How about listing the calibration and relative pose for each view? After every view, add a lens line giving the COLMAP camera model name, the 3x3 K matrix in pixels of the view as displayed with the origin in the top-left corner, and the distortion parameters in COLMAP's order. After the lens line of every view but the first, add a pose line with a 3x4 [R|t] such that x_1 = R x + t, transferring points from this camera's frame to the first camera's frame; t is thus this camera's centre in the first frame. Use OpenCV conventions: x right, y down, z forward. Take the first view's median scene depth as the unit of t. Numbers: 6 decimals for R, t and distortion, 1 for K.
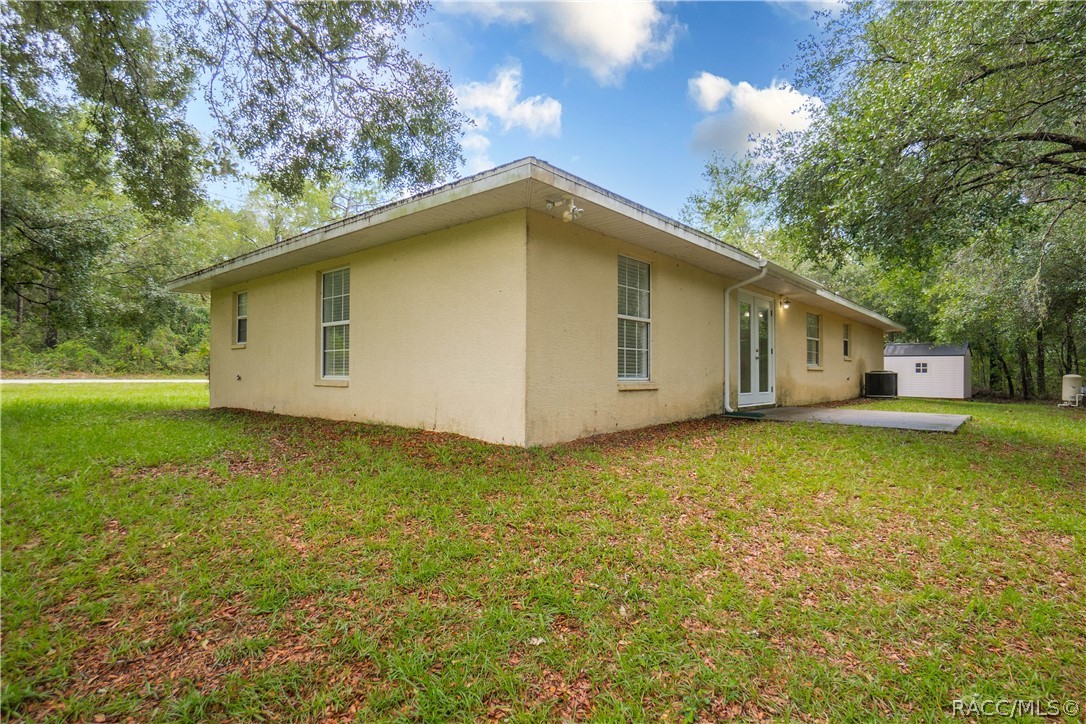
lens RADIAL K [[588.2, 0, 537.1], [0, 588.2, 370.3], [0, 0, 1]] dist [-0.053473, 0.002855]
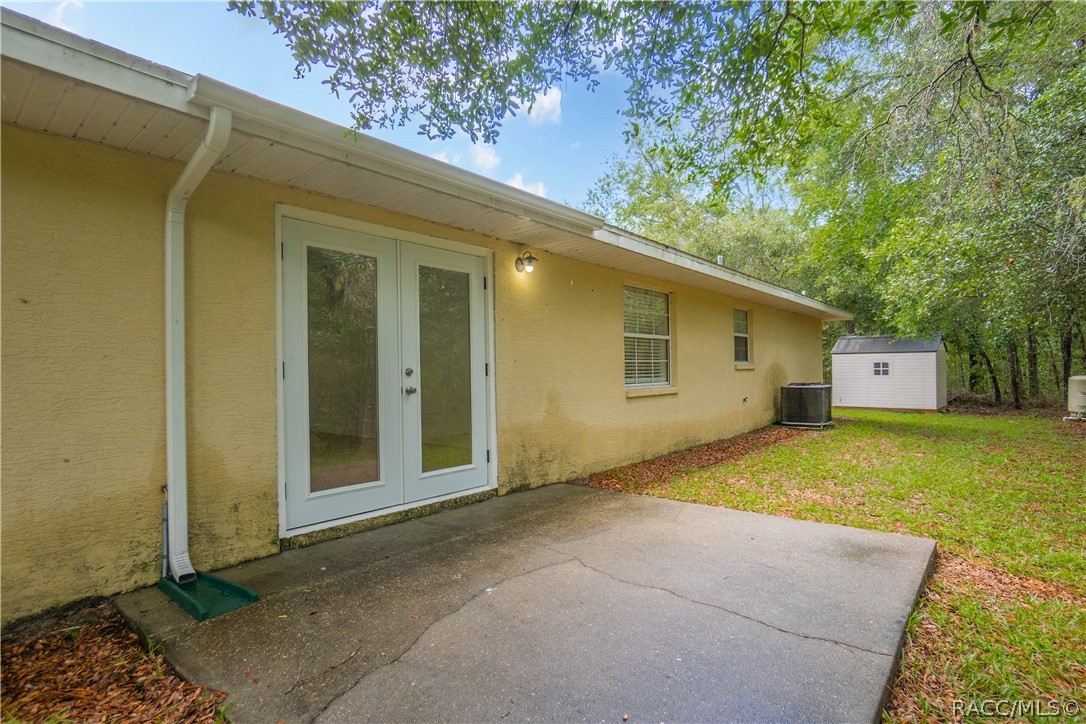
lens RADIAL K [[588.2, 0, 537.1], [0, 588.2, 370.3], [0, 0, 1]] dist [-0.053473, 0.002855]
pose [[0.999464, -0.018253, 0.027170, 0.220337], [0.018069, 0.999812, 0.006988, -0.017805], [-0.027293, -0.006493, 0.999606, 0.284663]]
